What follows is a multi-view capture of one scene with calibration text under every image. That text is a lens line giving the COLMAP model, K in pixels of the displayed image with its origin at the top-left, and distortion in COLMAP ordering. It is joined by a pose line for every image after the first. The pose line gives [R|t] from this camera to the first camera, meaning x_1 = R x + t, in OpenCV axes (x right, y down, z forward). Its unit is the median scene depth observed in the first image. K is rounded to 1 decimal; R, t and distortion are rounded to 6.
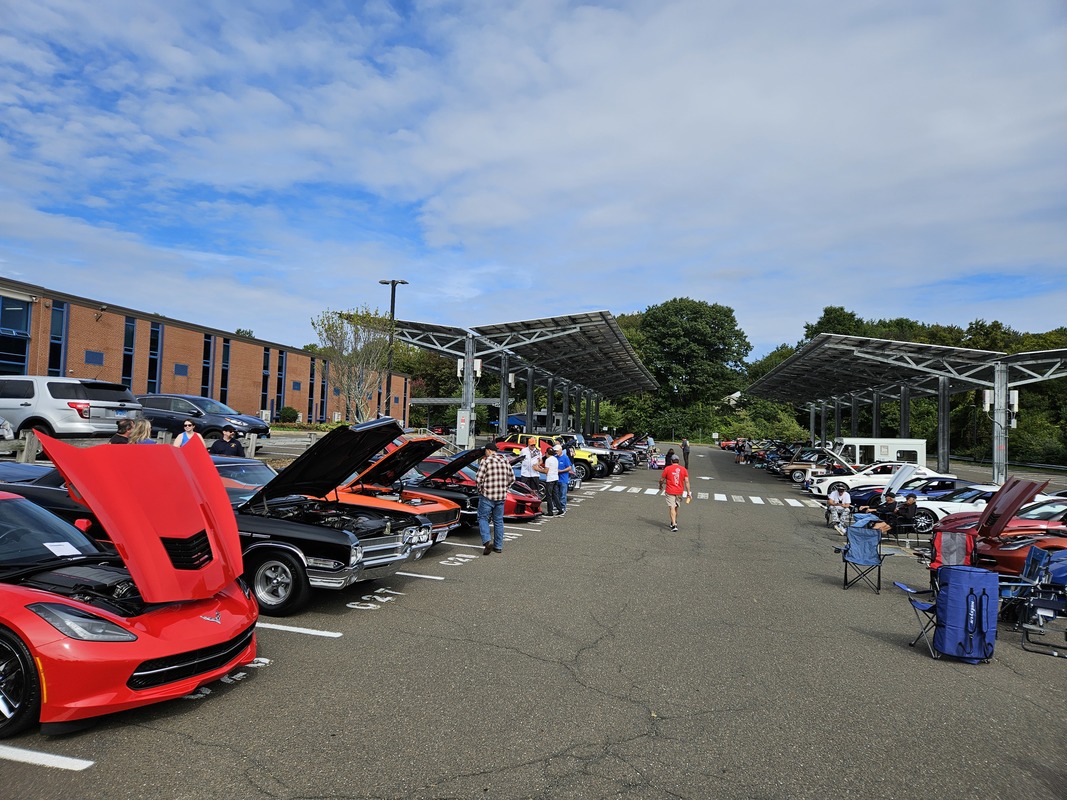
lens RADIAL K [[700.5, 0, 522.9], [0, 700.5, 399.7], [0, 0, 1]] dist [0.076968, -0.063394]
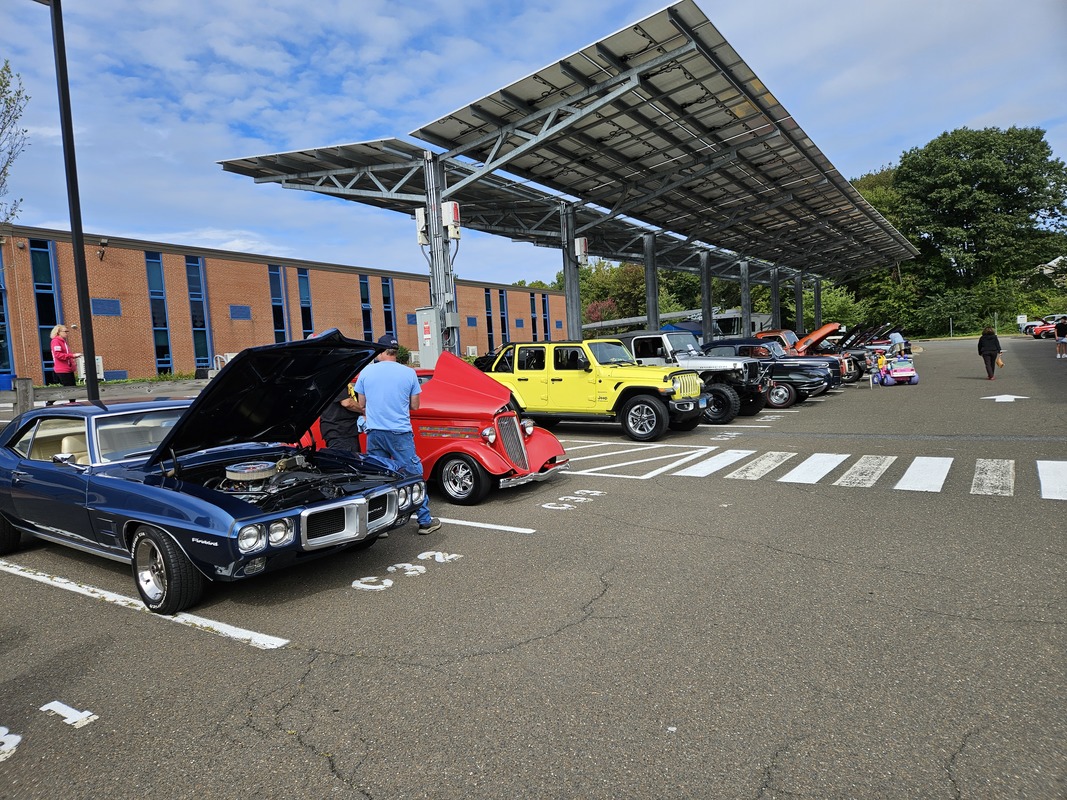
lens RADIAL K [[700.5, 0, 528.0], [0, 700.5, 410.8], [0, 0, 1]] dist [0.076968, -0.063394]
pose [[0.939618, -0.074562, -0.334003, 0.054782], [0.113308, 0.988711, 0.098040, 0.017376], [0.322922, -0.129965, 0.937460, 0.205738]]
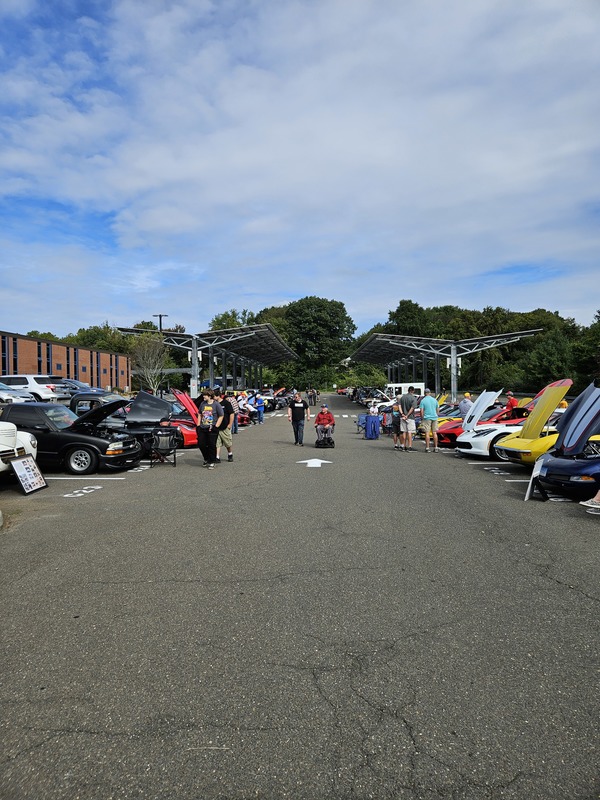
lens RADIAL K [[525.2, 0, 288.3], [0, 525.2, 394.1], [0, 0, 1]] dist [0.076968, -0.063394]
pose [[0.984921, -0.052873, 0.164726, -0.026376], [0.043418, 0.997225, 0.060480, -0.007163], [-0.167467, -0.052415, 0.984483, -0.150839]]
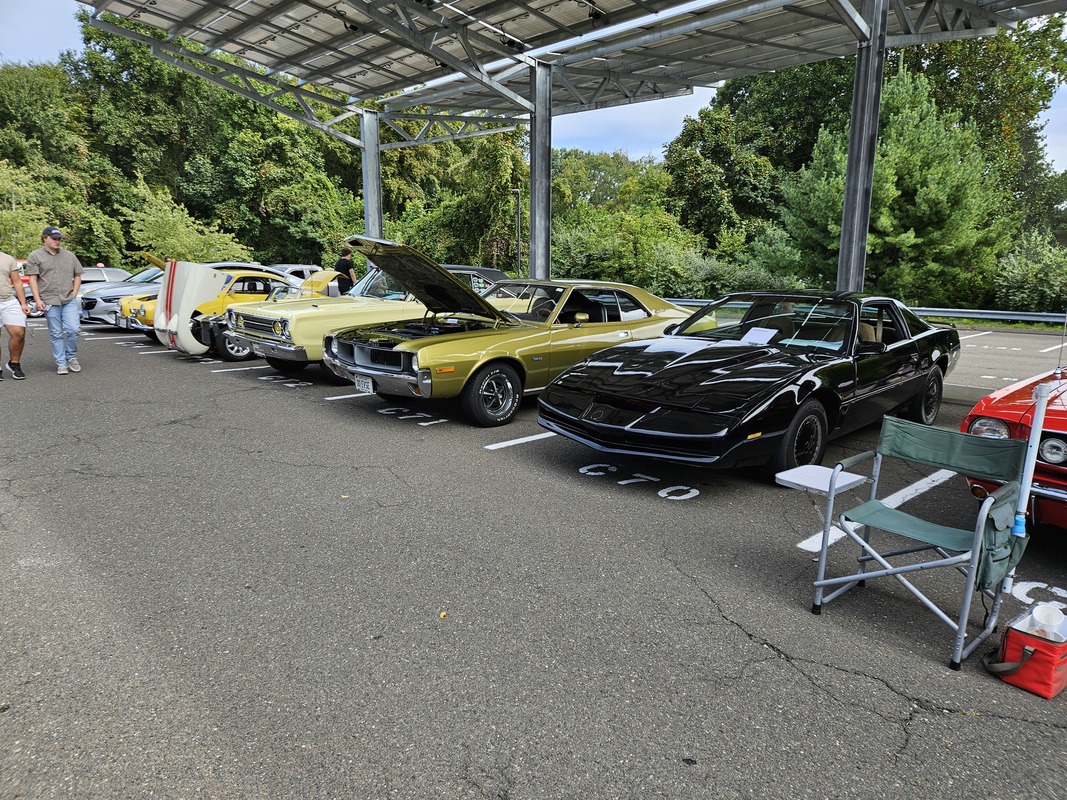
lens RADIAL K [[700.5, 0, 509.8], [0, 700.5, 433.1], [0, 0, 1]] dist [0.076968, -0.063394]
pose [[0.547018, -0.221084, 0.807399, 0.164622], [-0.016363, 0.961487, 0.274362, 0.034367], [-0.836961, -0.163293, 0.522333, 0.654135]]
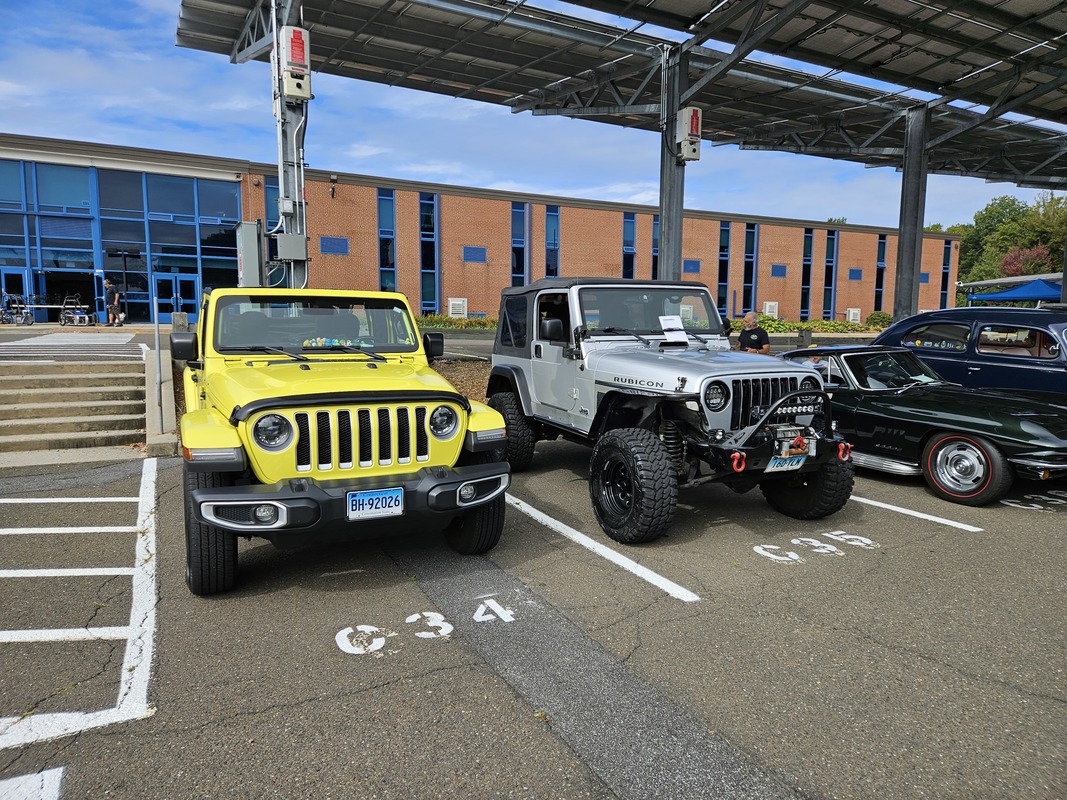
lens RADIAL K [[700.5, 0, 544.3], [0, 700.5, 403.4], [0, 0, 1]] dist [0.076968, -0.063394]
pose [[0.650960, 0.044871, -0.757785, 0.082941], [0.058019, 0.992391, 0.108603, 0.023632], [0.756892, -0.114662, 0.643403, 0.338249]]
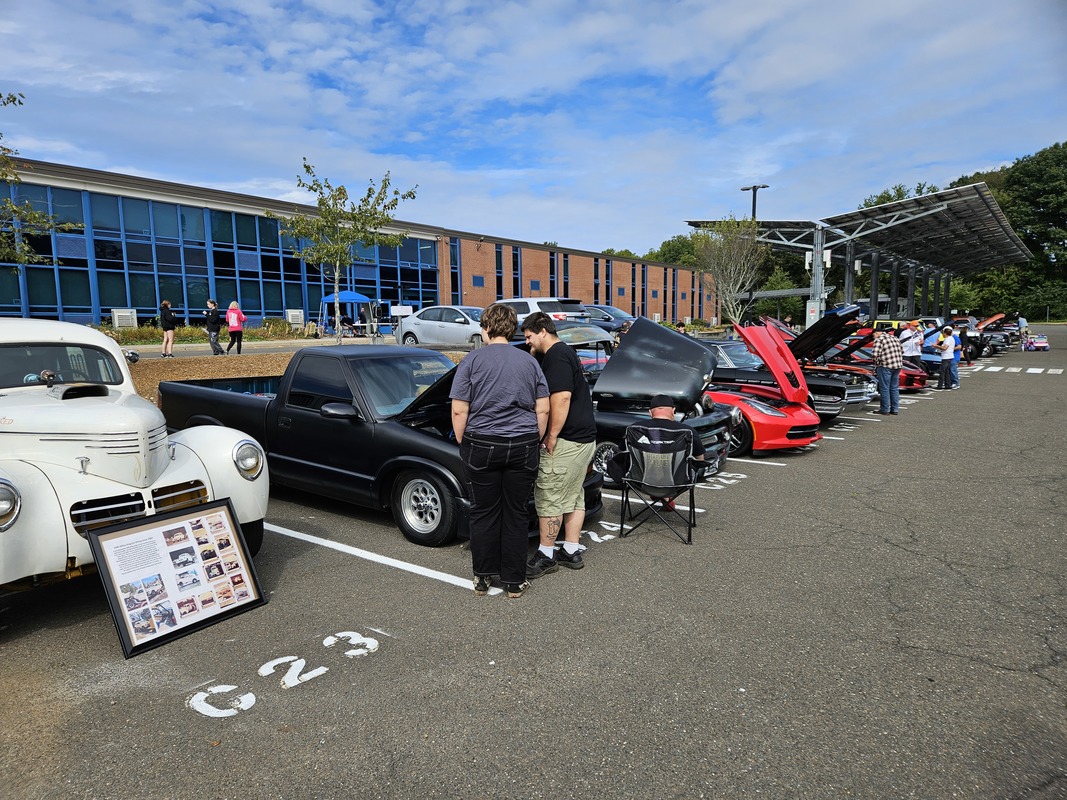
lens RADIAL K [[700.5, 0, 511.8], [0, 700.5, 420.6], [0, 0, 1]] dist [0.076968, -0.063394]
pose [[0.911756, 0.000152, -0.410732, -0.022314], [0.069647, 0.985461, 0.154968, -0.001944], [0.404784, -0.169899, 0.898490, -0.064106]]
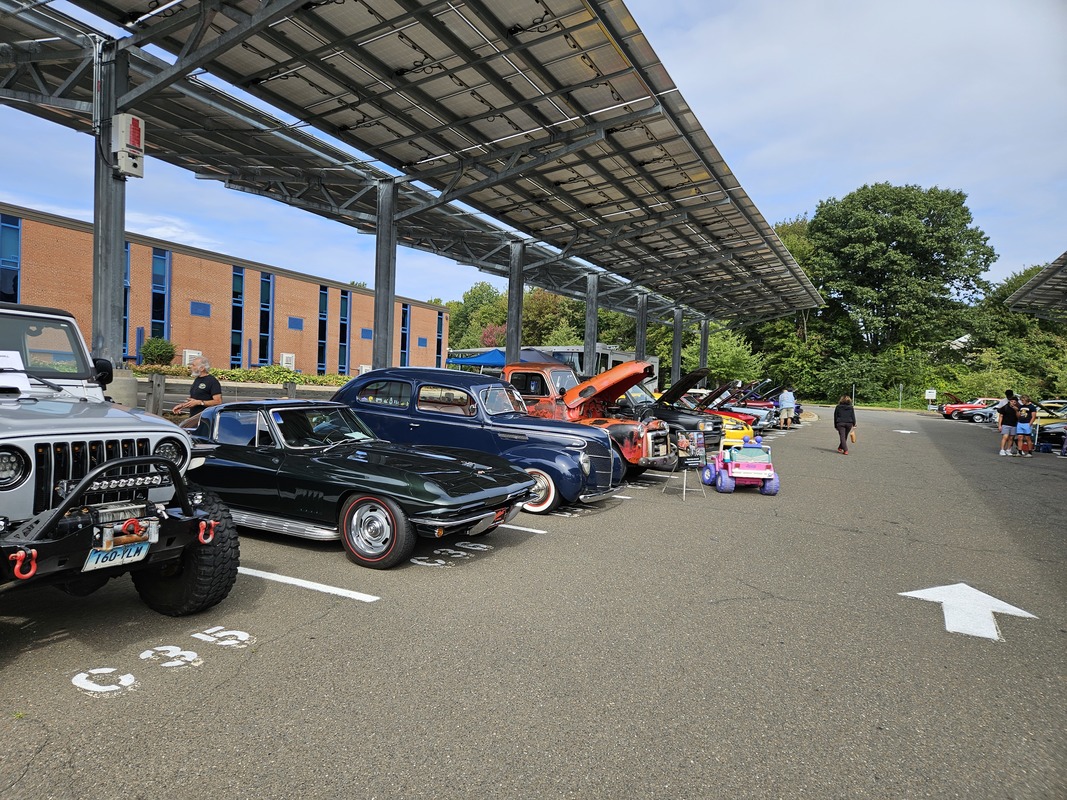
lens RADIAL K [[700.5, 0, 523.6], [0, 700.5, 412.7], [0, 0, 1]] dist [0.076968, -0.063394]
pose [[0.972030, 0.012539, -0.234521, 0.085861], [0.003776, 0.997610, 0.068993, 0.024287], [0.234826, -0.067948, 0.969660, 0.352426]]
